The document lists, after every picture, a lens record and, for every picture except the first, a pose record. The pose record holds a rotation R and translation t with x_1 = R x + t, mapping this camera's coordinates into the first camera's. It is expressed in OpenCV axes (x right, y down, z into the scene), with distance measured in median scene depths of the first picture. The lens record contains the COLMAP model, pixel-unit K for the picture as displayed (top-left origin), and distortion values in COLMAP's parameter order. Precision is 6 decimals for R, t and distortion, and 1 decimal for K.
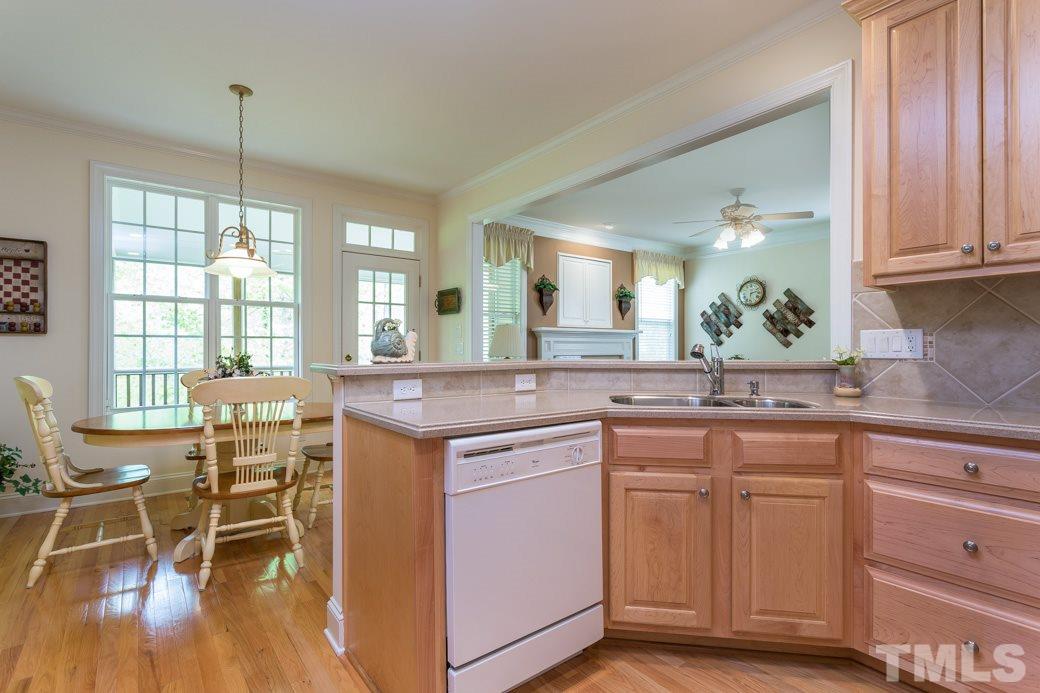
lens RADIAL K [[492.8, 0, 515.7], [0, 492.8, 346.8], [0, 0, 1]] dist [0.001488, 0.000114]
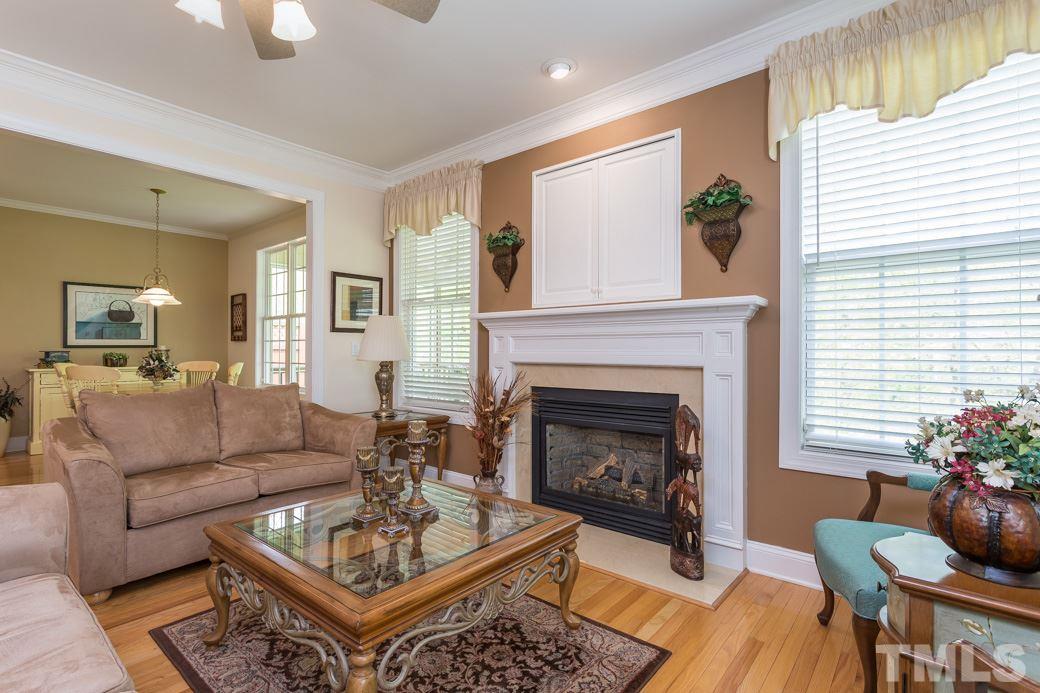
lens RADIAL K [[492.8, 0, 516.5], [0, 492.8, 346.5], [0, 0, 1]] dist [0.001488, 0.000114]
pose [[0.203471, -0.005606, -0.979065, 1.691675], [0.001540, 0.999984, -0.005406, 0.011604], [0.979080, -0.000408, 0.203477, 2.389765]]
